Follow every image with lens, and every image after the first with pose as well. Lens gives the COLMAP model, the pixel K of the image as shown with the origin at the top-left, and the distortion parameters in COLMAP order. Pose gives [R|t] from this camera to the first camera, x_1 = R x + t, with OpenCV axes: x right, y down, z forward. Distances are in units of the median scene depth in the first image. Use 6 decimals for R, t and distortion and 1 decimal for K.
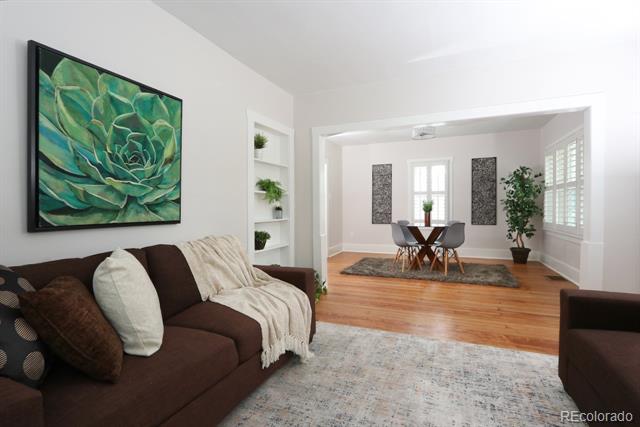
lens RADIAL K [[317.0, 0, 320.0], [0, 317.0, 213.5], [0, 0, 1]] dist [-0.013391, 0.000416]
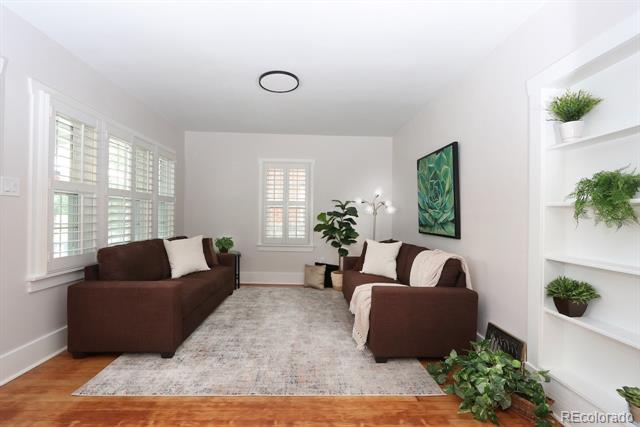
lens RADIAL K [[296.8, 0, 314.2], [0, 296.8, 214.9], [0, 0, 1]] dist [-0.017358, 0.000137]
pose [[-0.907853, -0.004778, -0.419260, 0.615703], [-0.012255, 0.999810, 0.015142, -0.082327], [0.419108, 0.018885, -0.907740, 1.983917]]
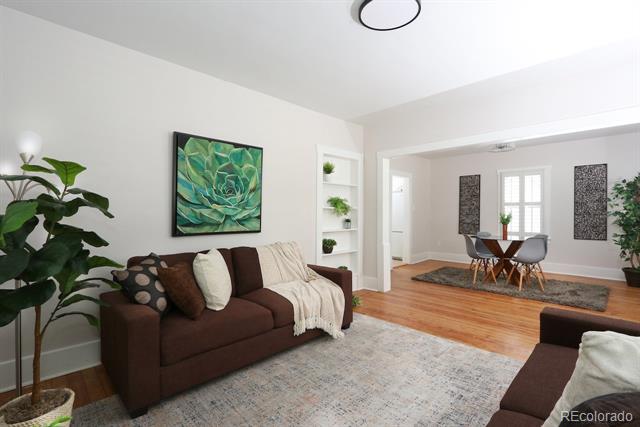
lens RADIAL K [[296.8, 0, 314.2], [0, 296.8, 214.9], [0, 0, 1]] dist [-0.017358, 0.000137]
pose [[0.924552, 0.009141, -0.380946, 0.333989], [-0.014558, 0.999830, -0.011340, -0.041111], [0.380777, 0.016030, 0.924528, -0.187874]]
